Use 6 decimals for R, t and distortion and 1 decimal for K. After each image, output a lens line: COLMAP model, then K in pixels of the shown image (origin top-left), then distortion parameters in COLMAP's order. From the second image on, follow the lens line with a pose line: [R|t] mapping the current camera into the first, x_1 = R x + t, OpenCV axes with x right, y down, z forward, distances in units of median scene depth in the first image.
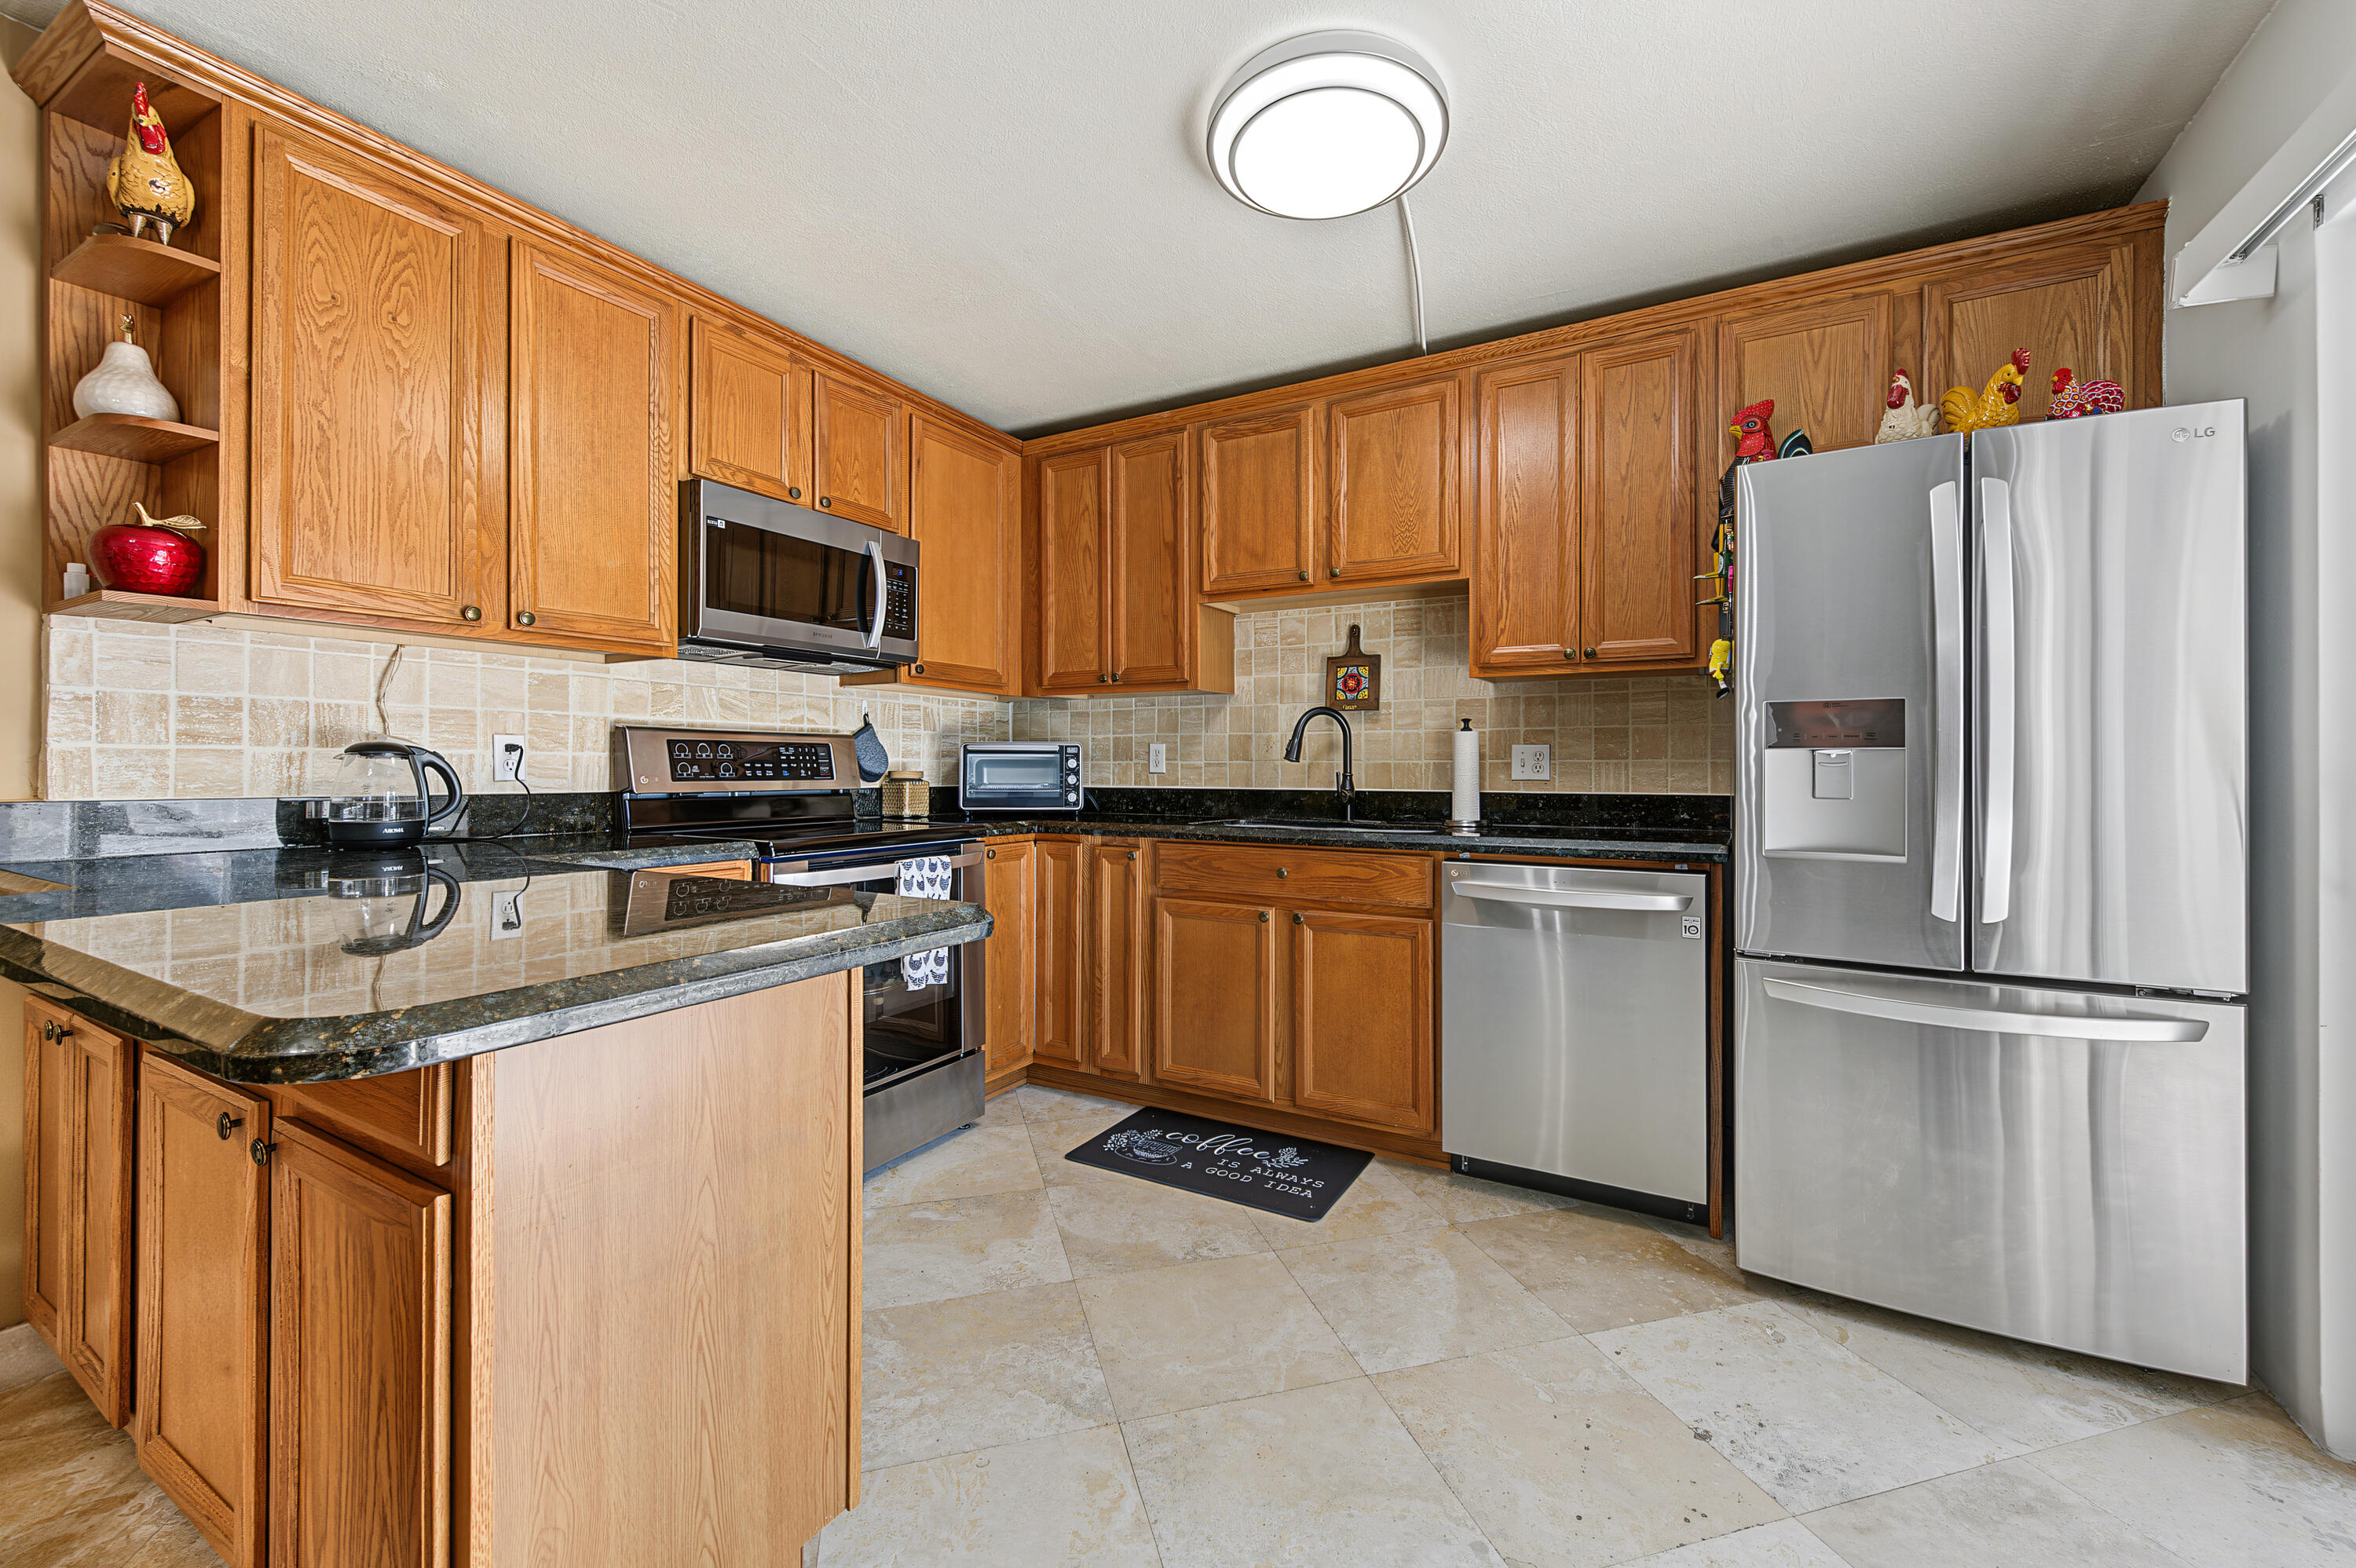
lens RADIAL K [[933.1, 0, 1182.6], [0, 933.1, 760.3], [0, 0, 1]] dist [0.003126, -0.001248]
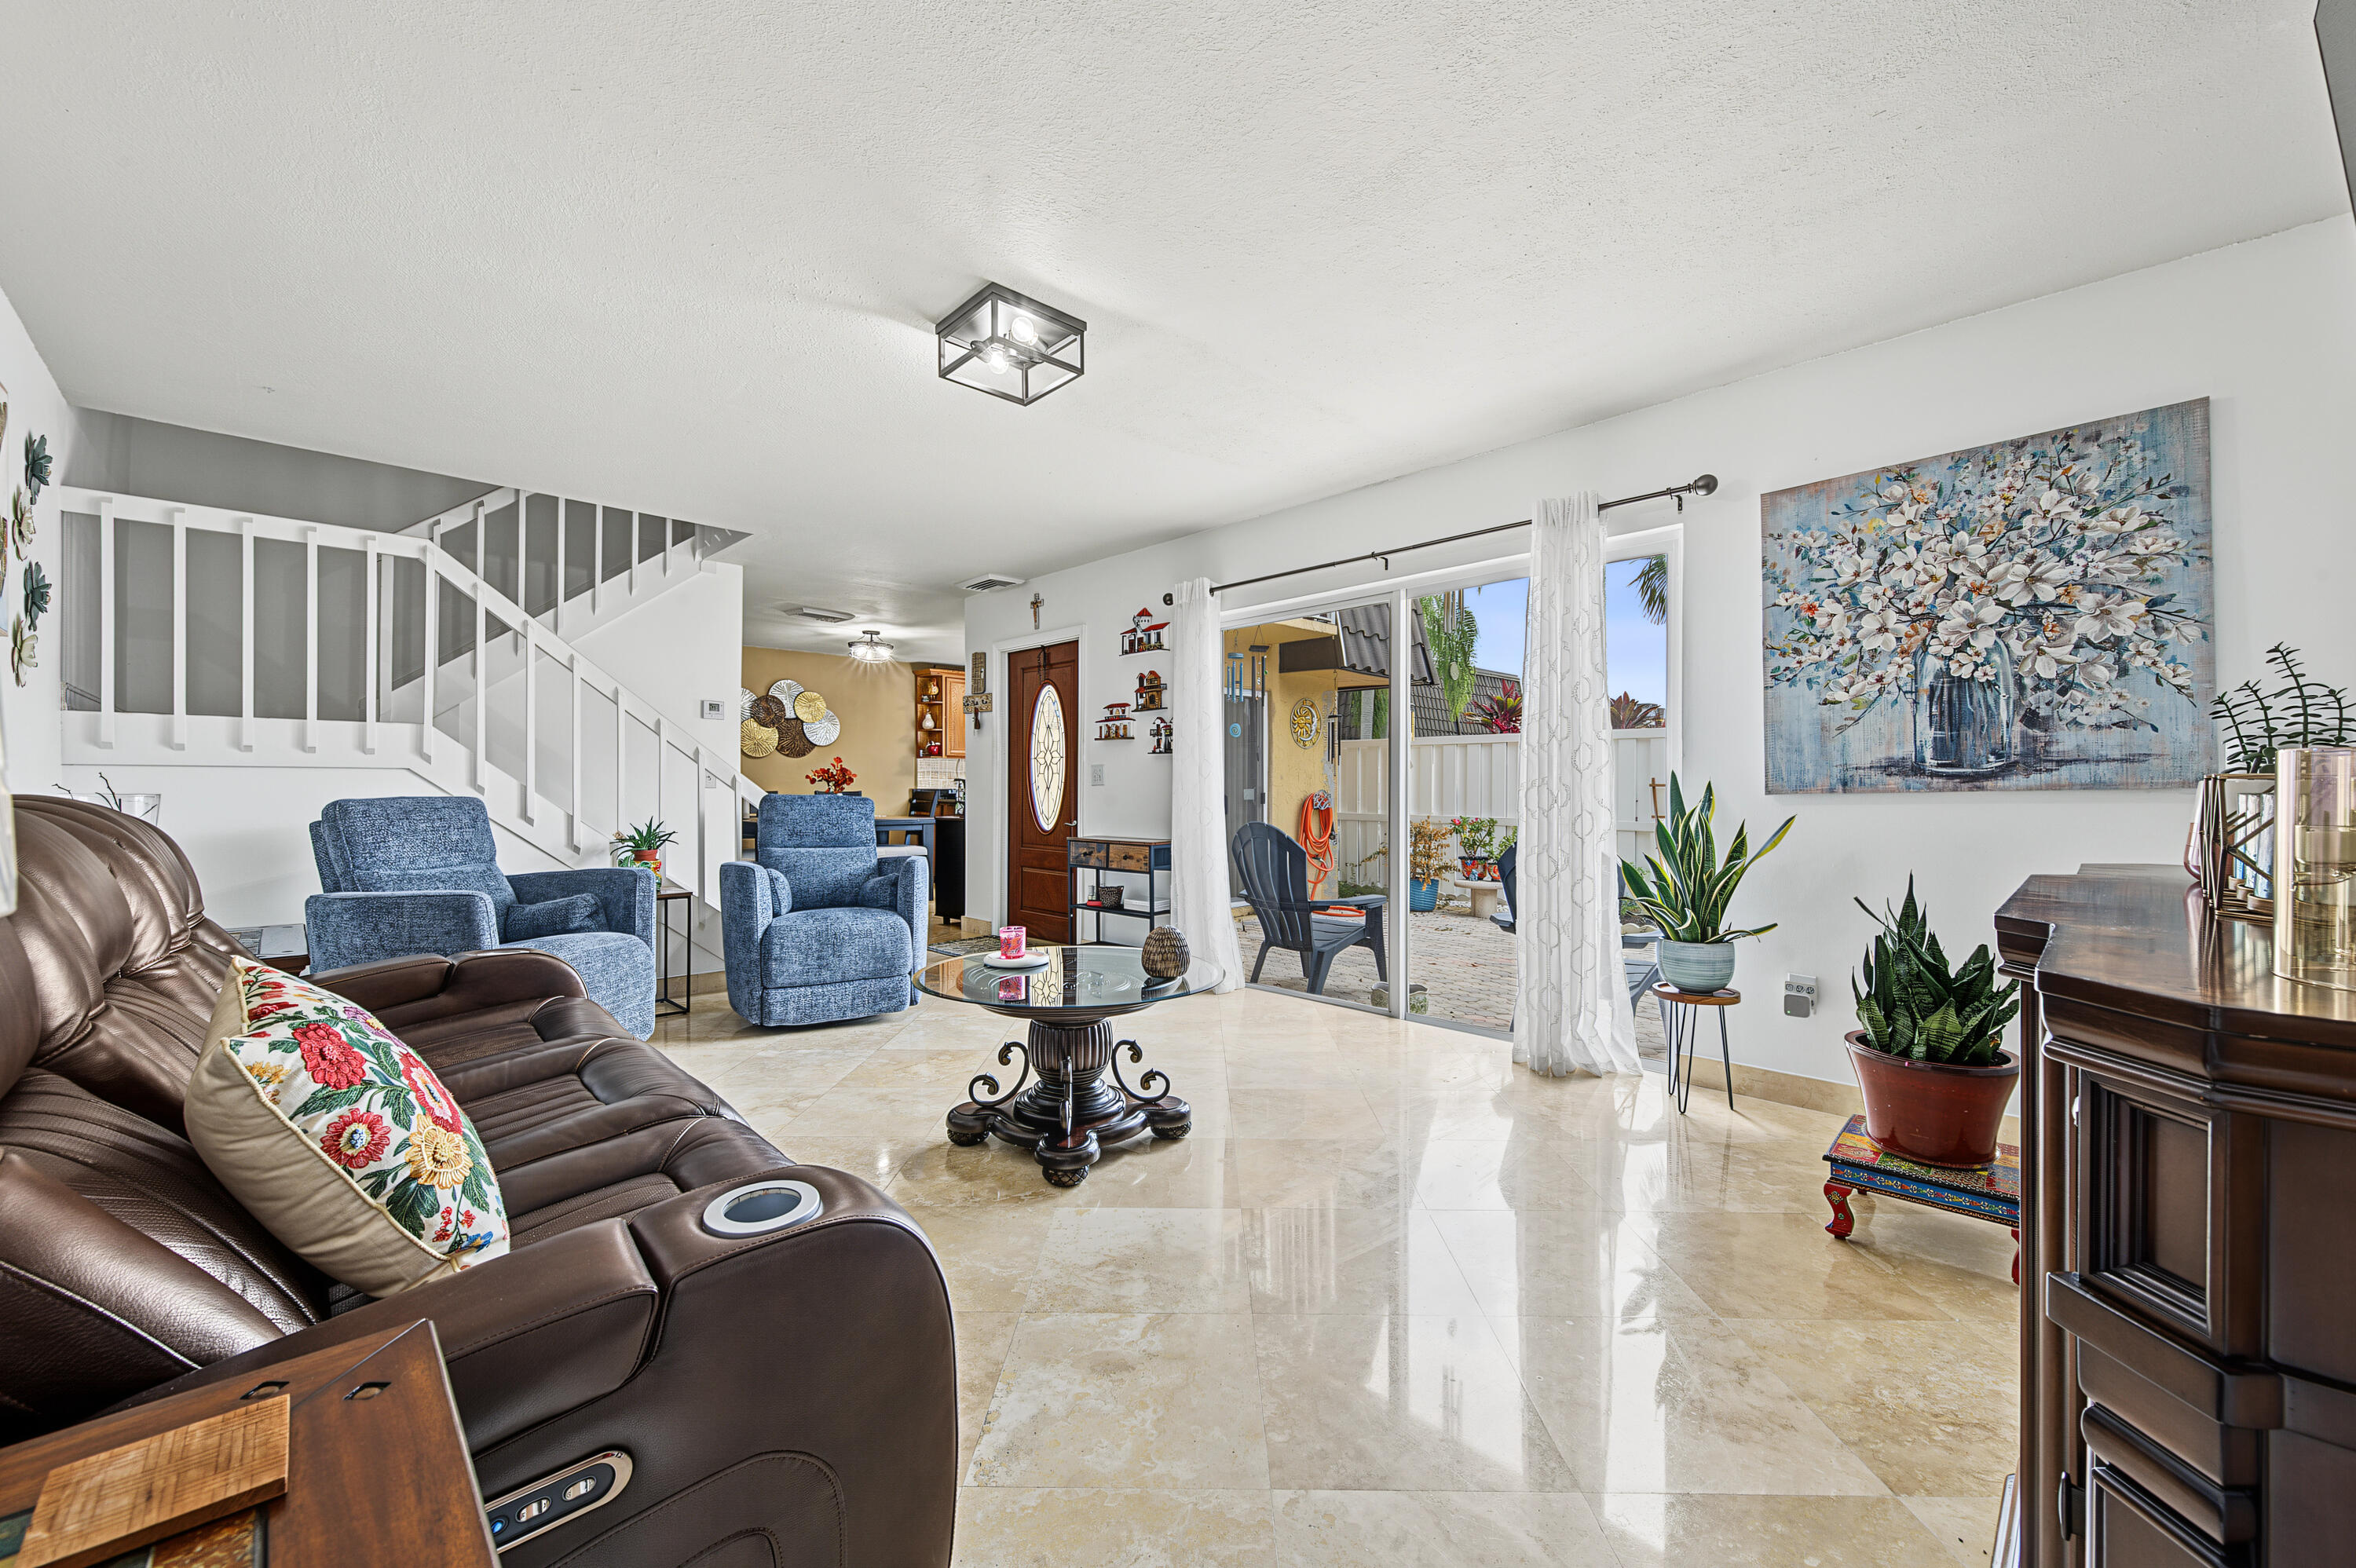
lens RADIAL K [[933.1, 0, 1166.8], [0, 933.1, 791.2], [0, 0, 1]] dist [0.003126, -0.001248]
pose [[0.950456, -0.001677, -0.310855, 1.487378], [0.004211, 0.999963, 0.007481, 0.012290], [0.310831, -0.008419, 0.950428, -2.853758]]
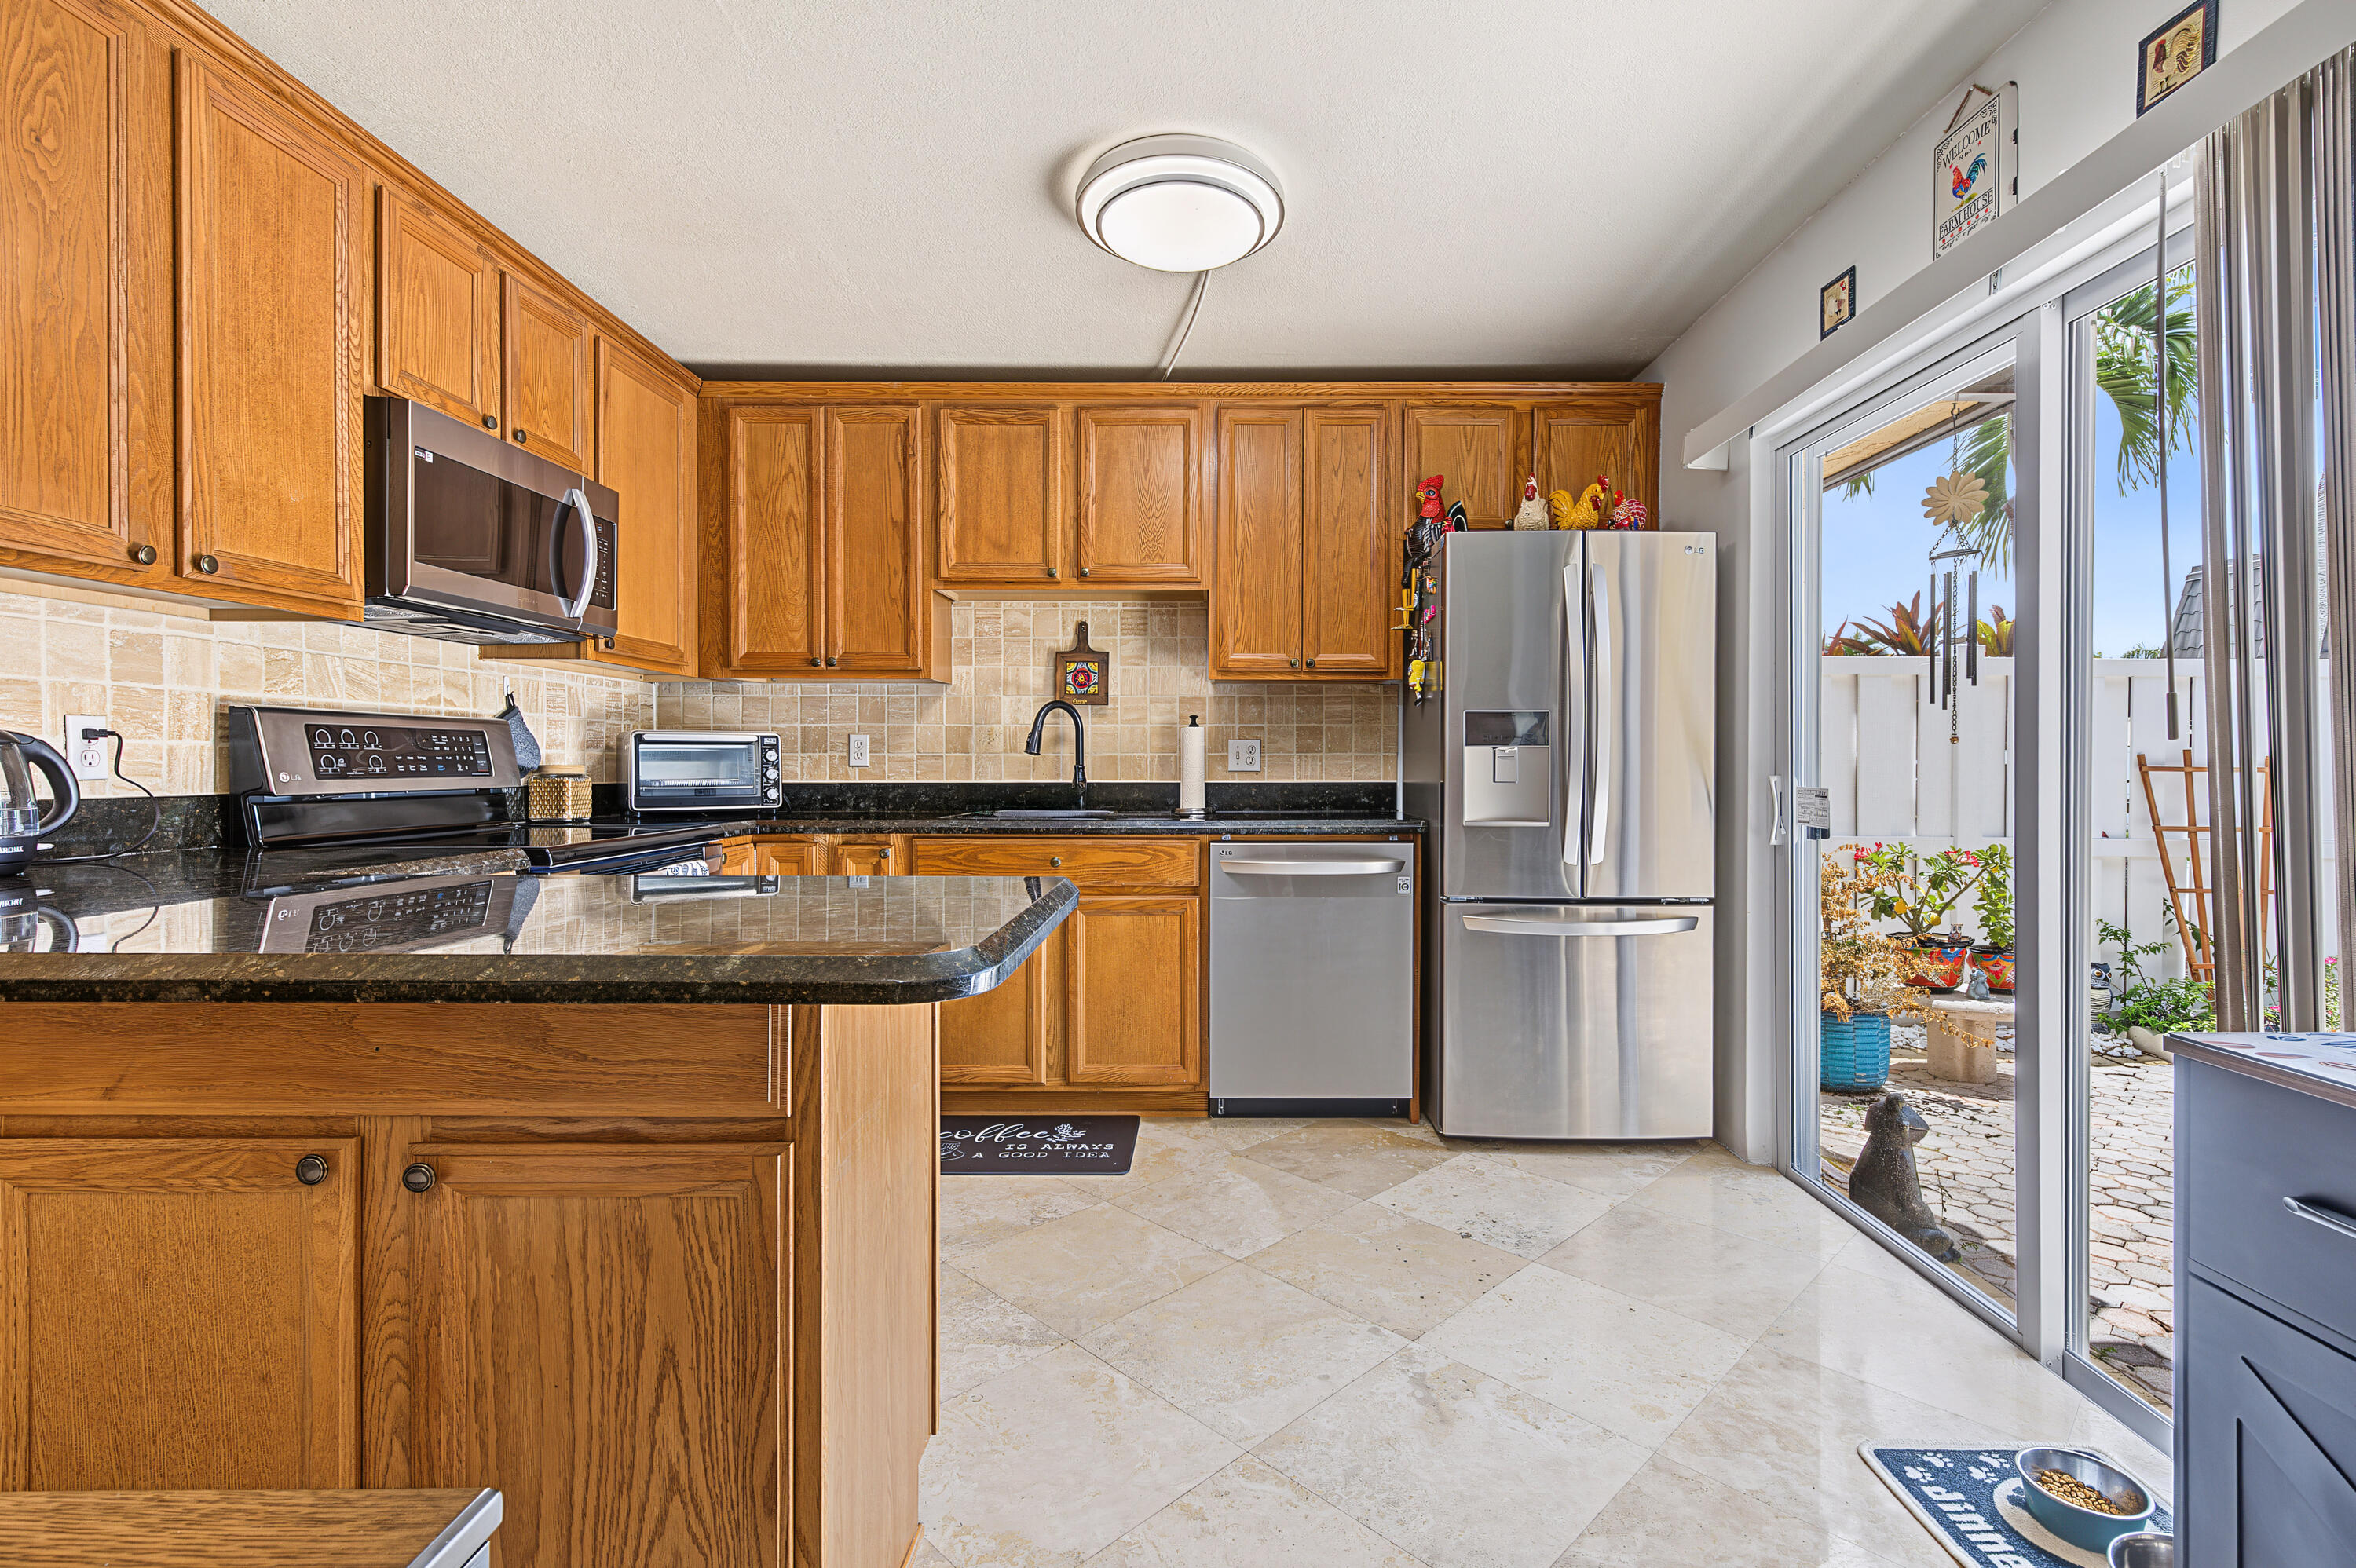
lens RADIAL K [[1065.0, 0, 1214.8], [0, 1065.0, 762.0], [0, 0, 1]] dist [0.004849, 0.000471]
pose [[0.872622, -0.002157, 0.488391, -0.332543], [-0.002504, 0.999957, 0.008890, -0.001226], [-0.488389, -0.008981, 0.872580, -0.123775]]
